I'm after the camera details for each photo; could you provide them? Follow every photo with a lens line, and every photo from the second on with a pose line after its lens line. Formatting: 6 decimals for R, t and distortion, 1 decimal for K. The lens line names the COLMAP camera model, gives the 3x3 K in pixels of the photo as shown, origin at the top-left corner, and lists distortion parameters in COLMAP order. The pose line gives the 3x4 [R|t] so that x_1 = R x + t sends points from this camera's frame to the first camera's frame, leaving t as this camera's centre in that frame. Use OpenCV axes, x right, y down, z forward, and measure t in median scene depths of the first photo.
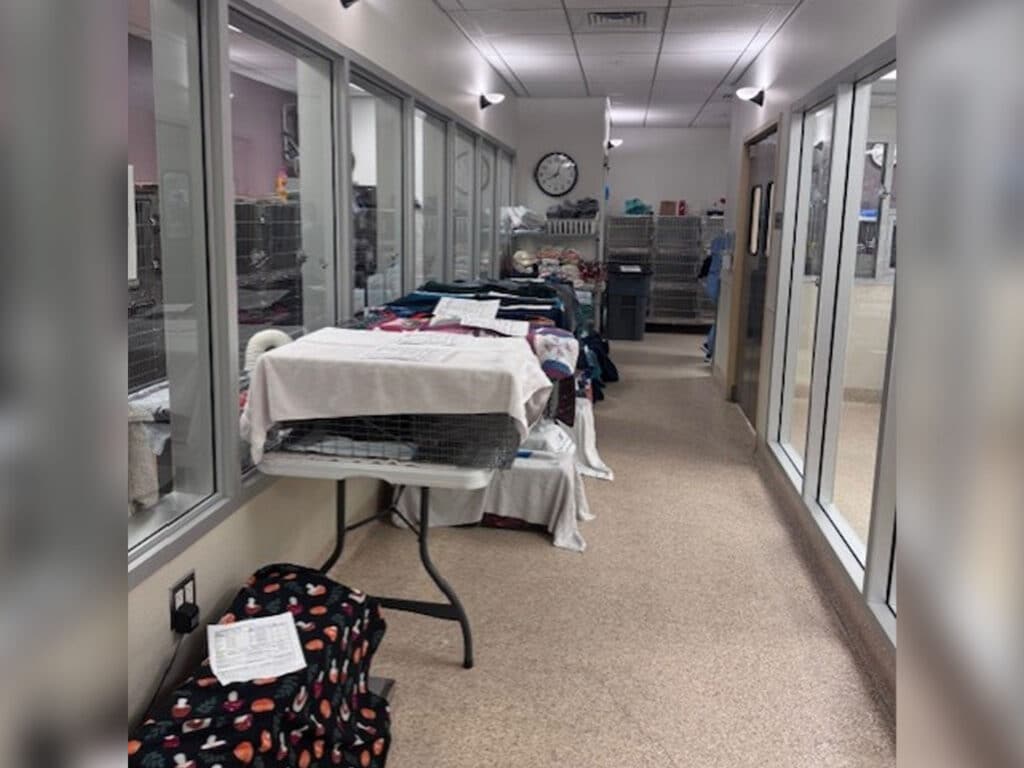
lens RADIAL K [[728.7, 0, 527.4], [0, 728.7, 323.3], [0, 0, 1]] dist [0.061056, -0.148765]
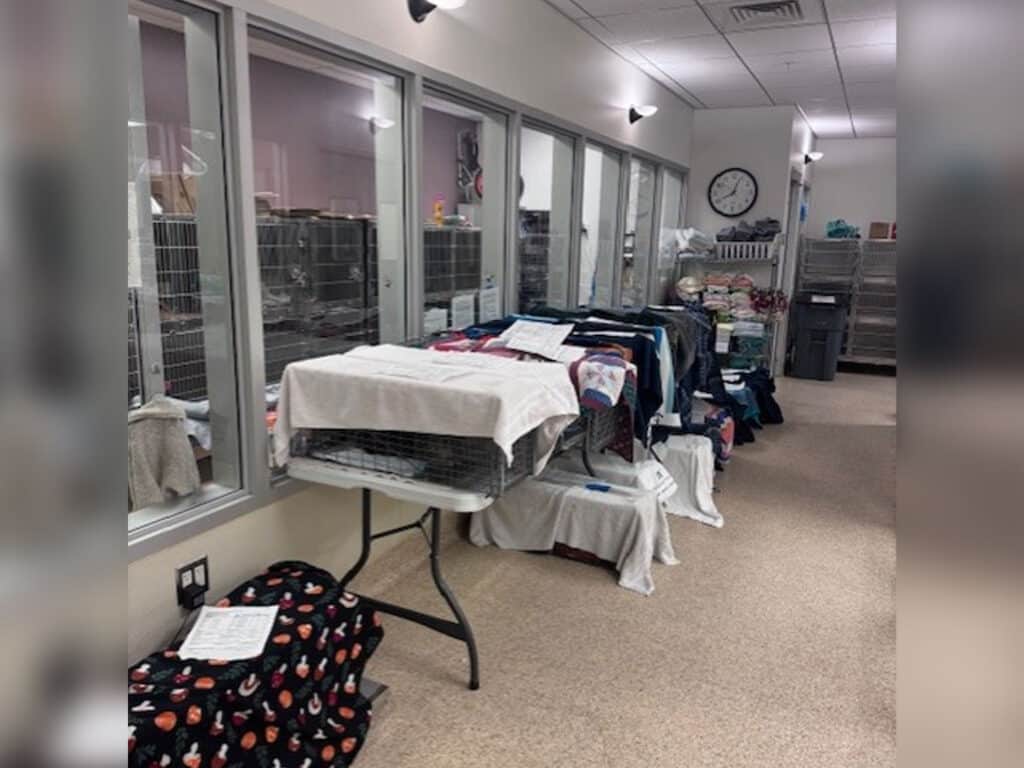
lens RADIAL K [[726.3, 0, 497.3], [0, 726.3, 397.9], [0, 0, 1]] dist [0.115299, -0.270086]
pose [[0.945609, 0.064176, -0.318912, 0.200716], [-0.044251, 0.996611, 0.069342, 0.002298], [0.322281, -0.051458, 0.945244, 0.069031]]
